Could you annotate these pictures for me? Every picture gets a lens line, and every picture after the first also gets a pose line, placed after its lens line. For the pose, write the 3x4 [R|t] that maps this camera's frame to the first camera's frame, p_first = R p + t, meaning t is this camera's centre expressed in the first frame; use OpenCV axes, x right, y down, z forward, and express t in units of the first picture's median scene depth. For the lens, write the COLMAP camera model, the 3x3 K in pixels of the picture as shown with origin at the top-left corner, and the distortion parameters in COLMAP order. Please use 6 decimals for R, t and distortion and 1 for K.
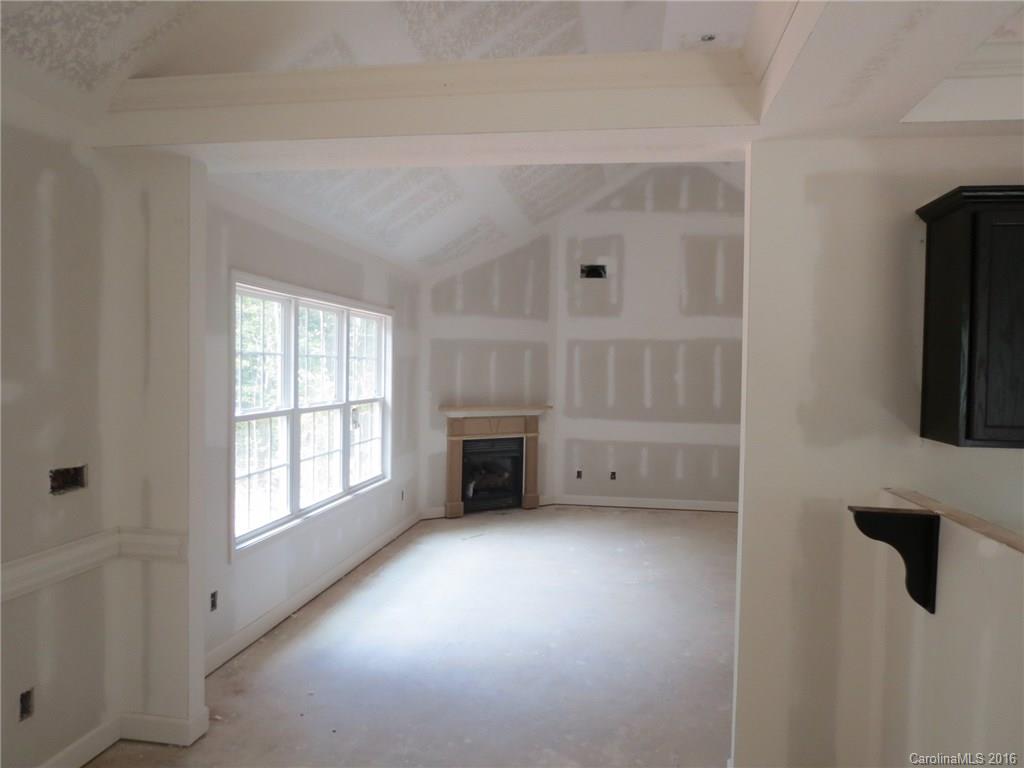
lens RADIAL K [[732.3, 0, 512.0], [0, 732.3, 384.0], [0, 0, 1]] dist [-0.009287, -0.001101]
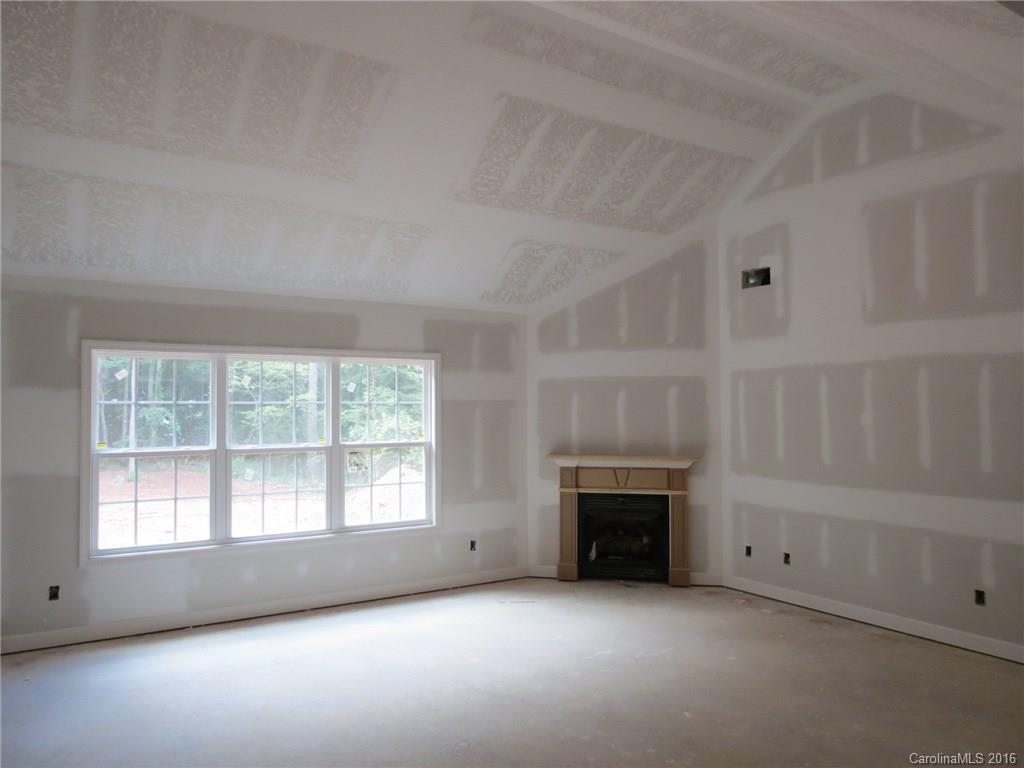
lens RADIAL K [[732.3, 0, 512.0], [0, 732.3, 384.0], [0, 0, 1]] dist [-0.009287, -0.001101]
pose [[0.661024, -0.044007, -0.749073, 0.514636], [-0.002741, 0.998131, -0.061057, 0.000278], [0.750359, 0.042413, 0.659668, 0.336594]]
